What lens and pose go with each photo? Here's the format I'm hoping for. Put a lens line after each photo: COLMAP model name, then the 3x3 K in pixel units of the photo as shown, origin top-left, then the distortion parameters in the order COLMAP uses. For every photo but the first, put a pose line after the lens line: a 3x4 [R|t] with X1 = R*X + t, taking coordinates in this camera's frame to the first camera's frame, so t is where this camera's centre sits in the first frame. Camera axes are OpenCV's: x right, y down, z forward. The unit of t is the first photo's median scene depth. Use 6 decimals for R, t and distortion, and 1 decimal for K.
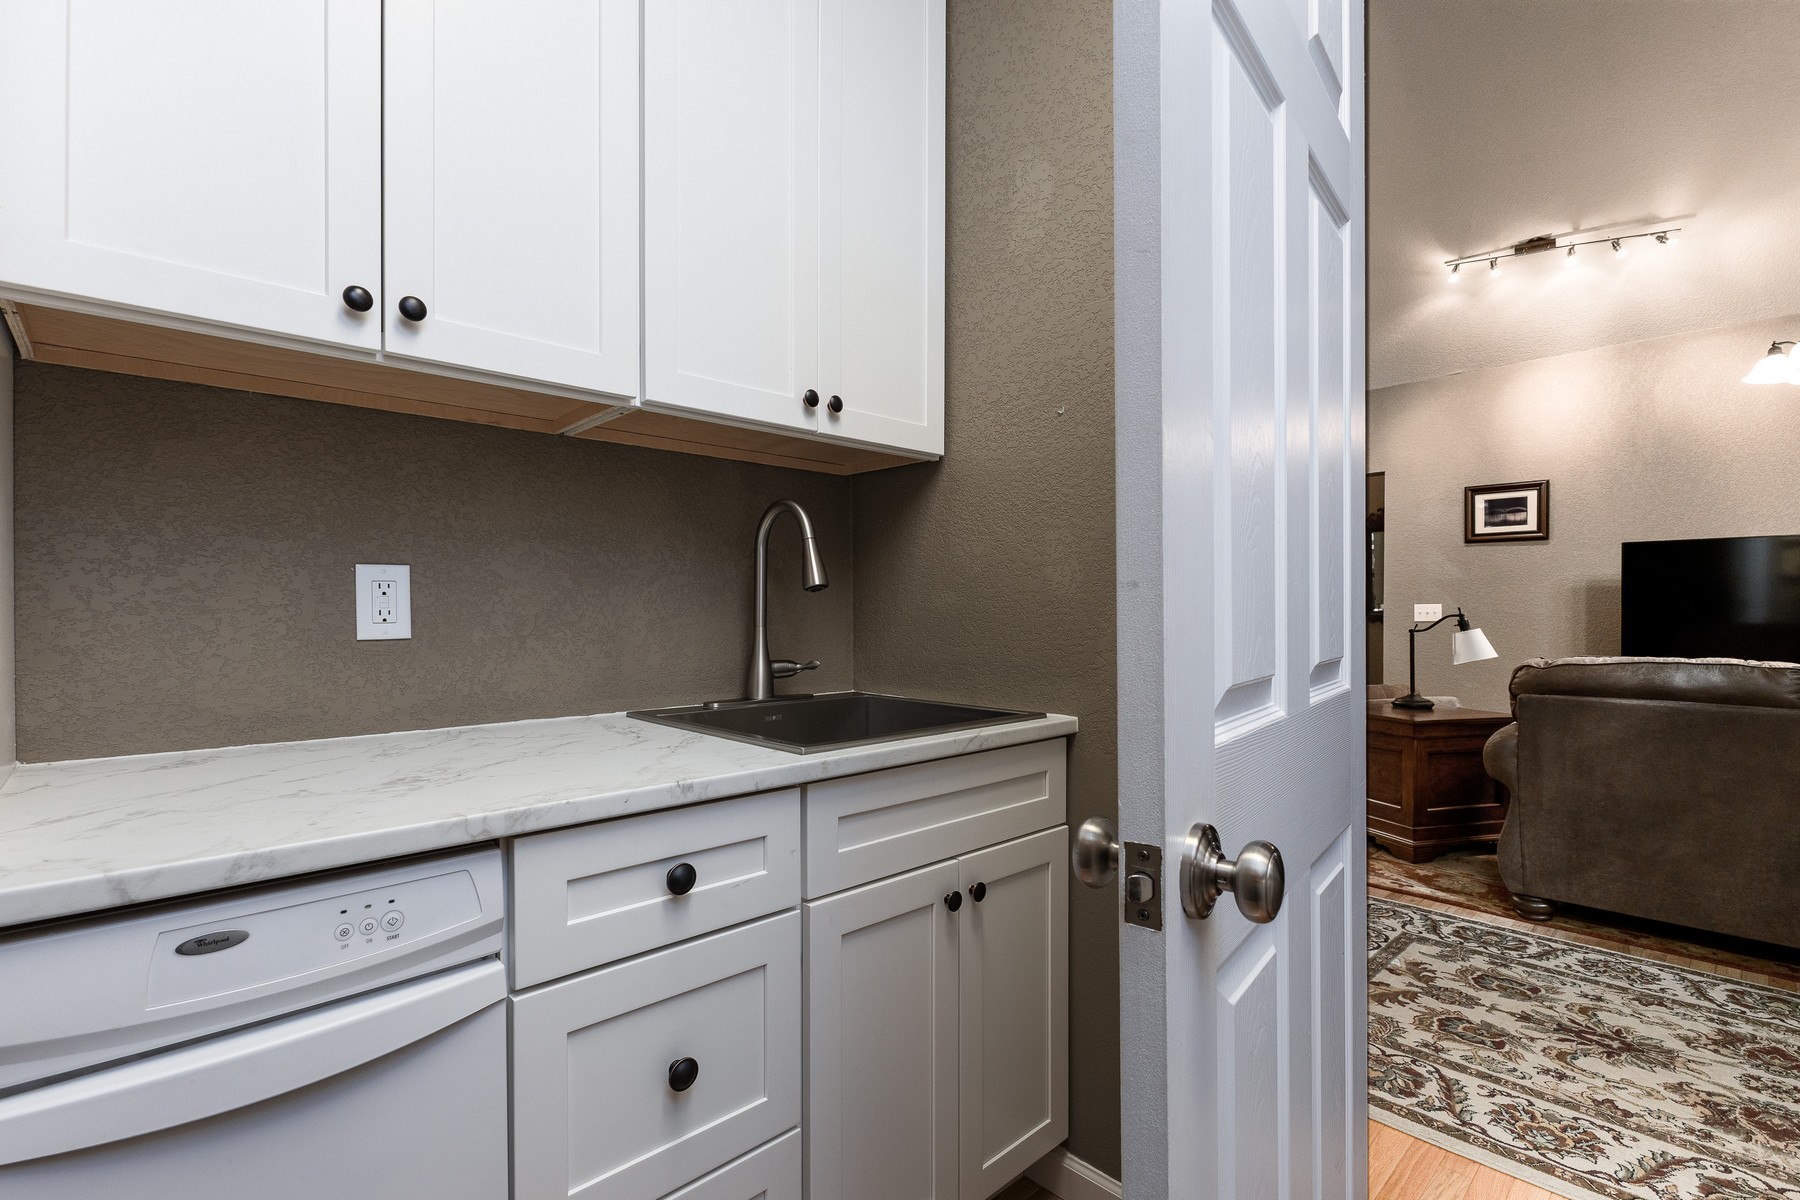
lens RADIAL K [[802.1, 0, 906.0], [0, 802.1, 612.9], [0, 0, 1]] dist [-0.000403, -0.002793]
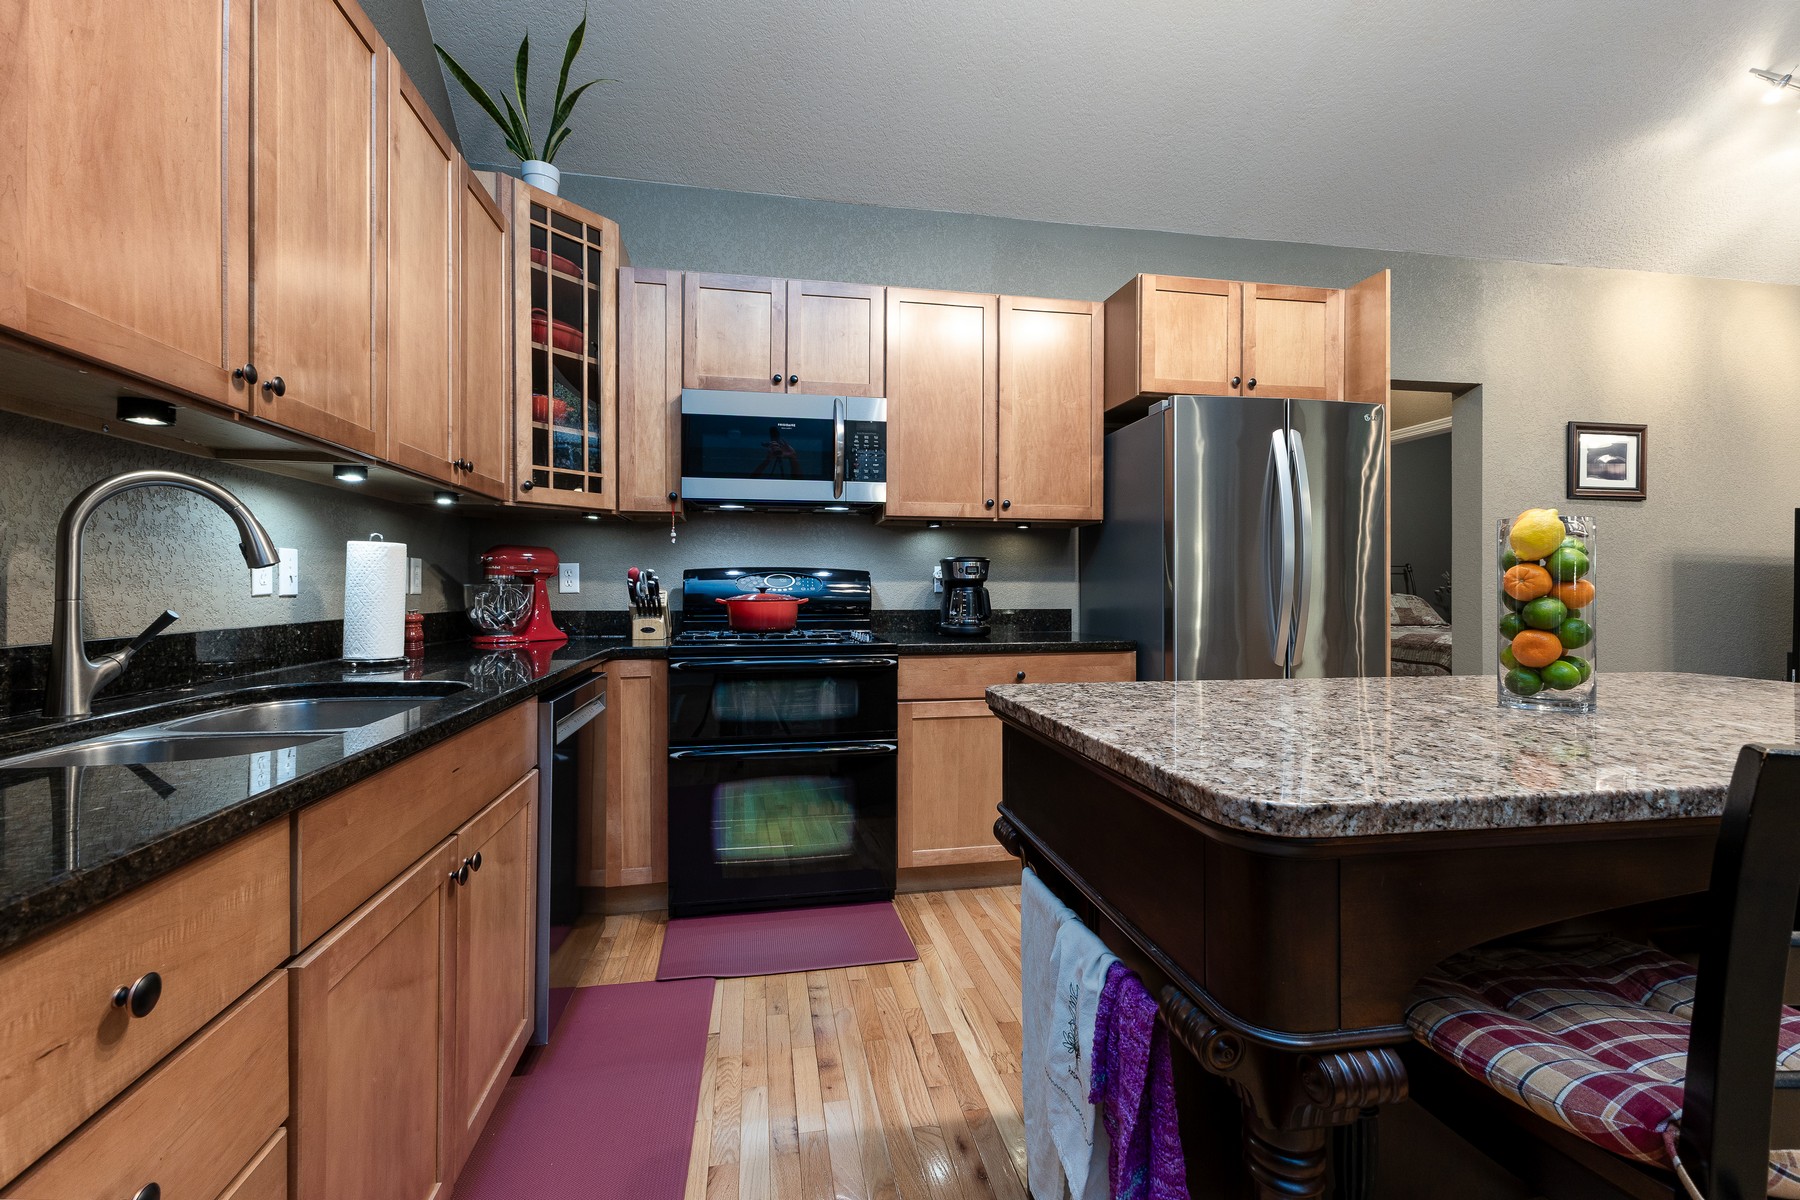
lens RADIAL K [[778.4, 0, 902.0], [0, 778.4, 593.3], [0, 0, 1]] dist [0.009810, -0.002872]
pose [[0.541500, -0.004064, 0.840691, -0.289622], [0.002603, 0.999992, 0.003157, -0.004912], [-0.840697, 0.000478, 0.541506, 1.394325]]
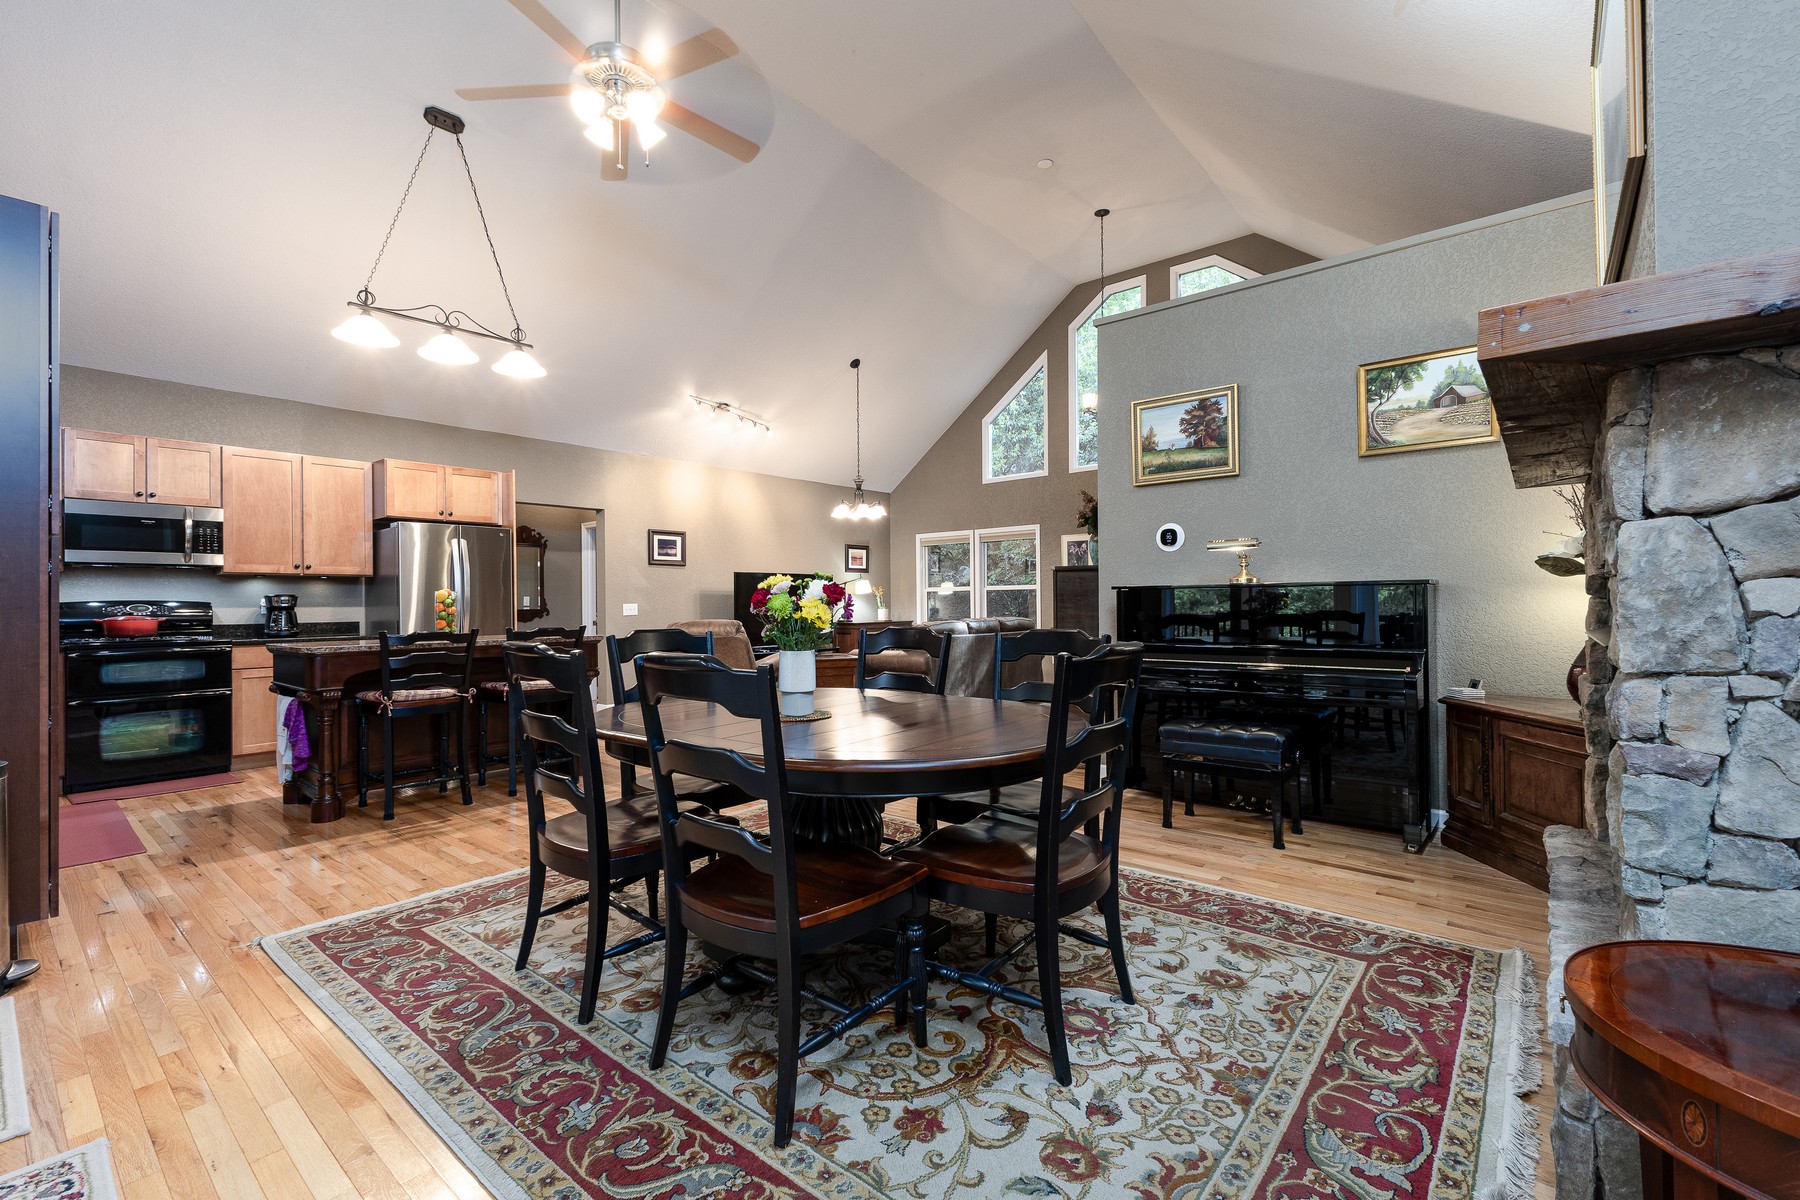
lens RADIAL K [[778.4, 0, 898.4], [0, 778.4, 603.3], [0, 0, 1]] dist [0.009810, -0.002872]
pose [[-0.114763, 0.003605, 0.993386, -1.075118], [0.016386, 0.999864, -0.001735, -0.001563], [-0.993258, 0.016078, -0.114807, 0.858670]]
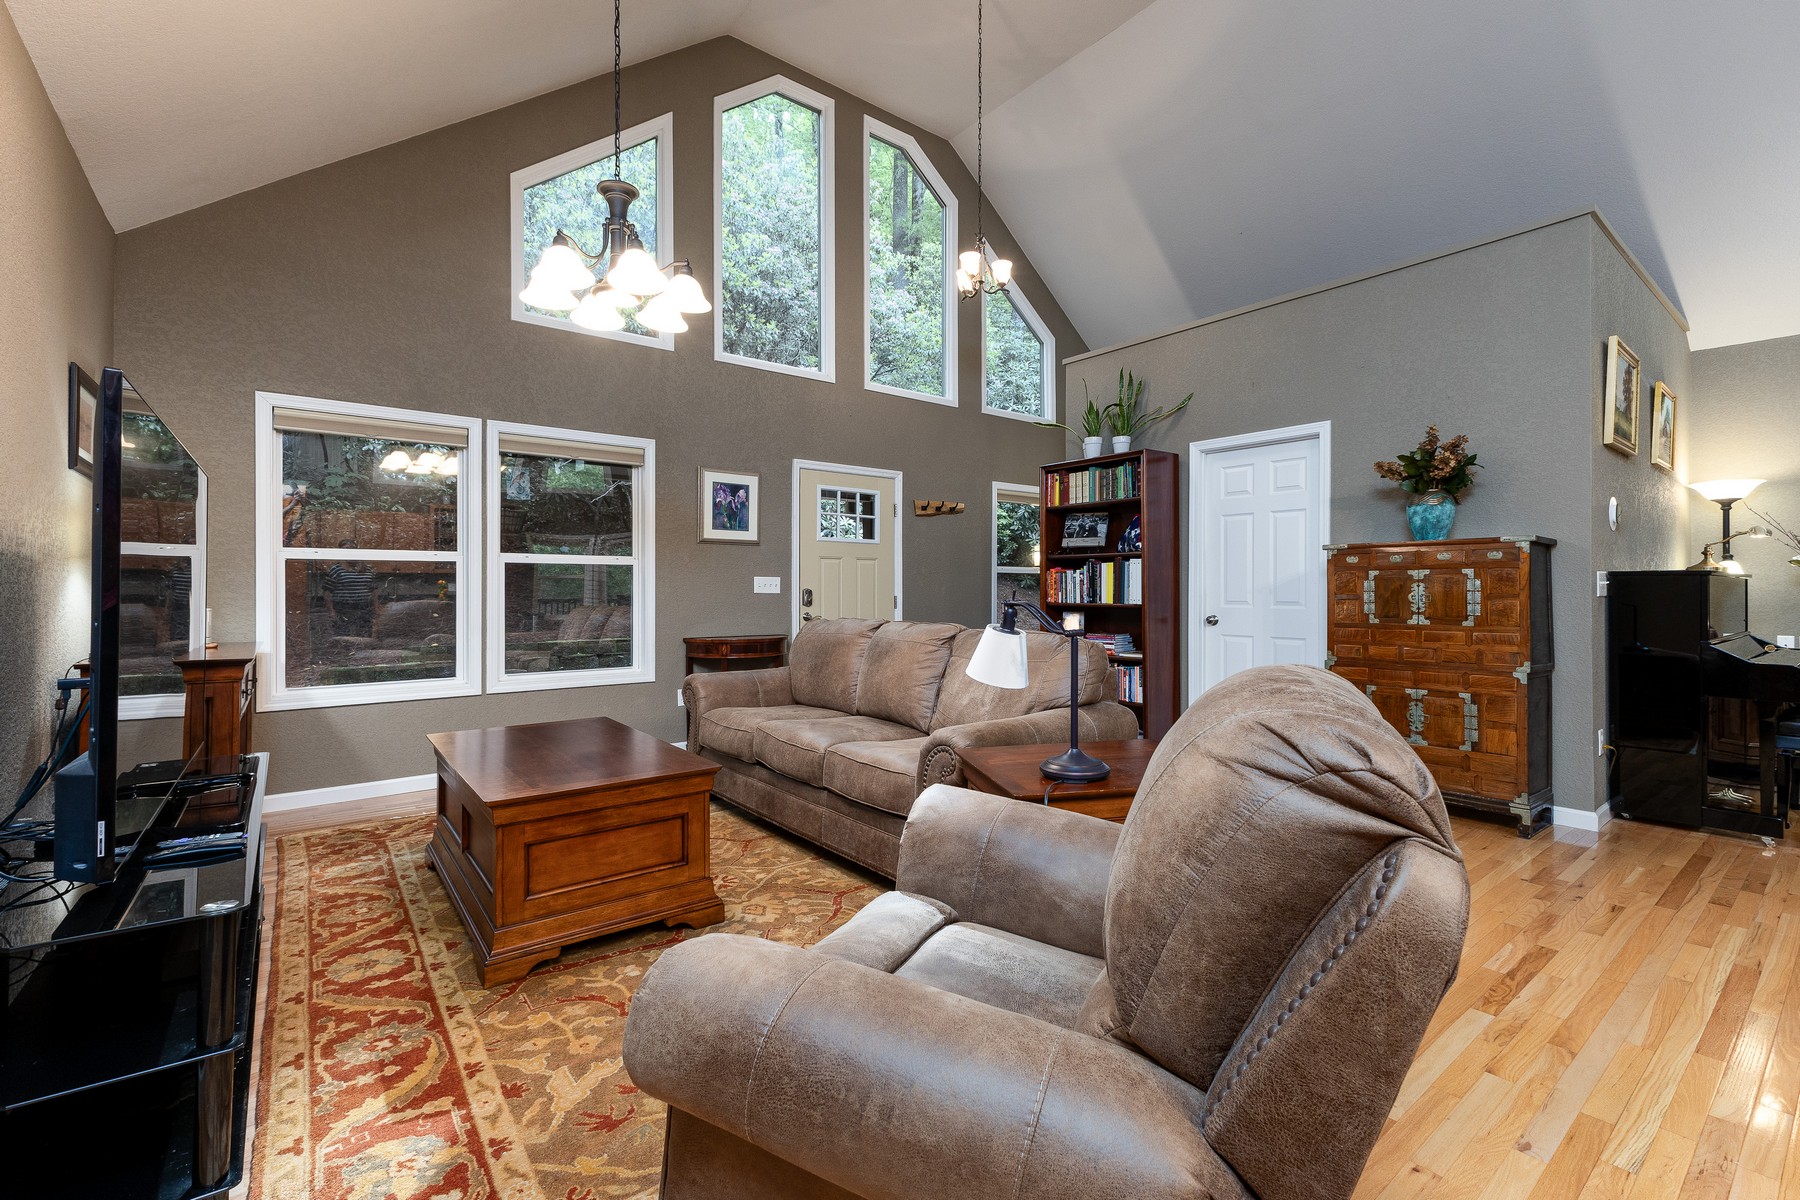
lens RADIAL K [[778.4, 0, 908.2], [0, 778.4, 590.4], [0, 0, 1]] dist [0.009810, -0.002872]
pose [[-0.995968, 0.007098, 0.089432, 0.587447], [0.007210, 0.999974, 0.000937, -0.001790], [-0.089423, 0.001578, -0.995992, 1.299861]]
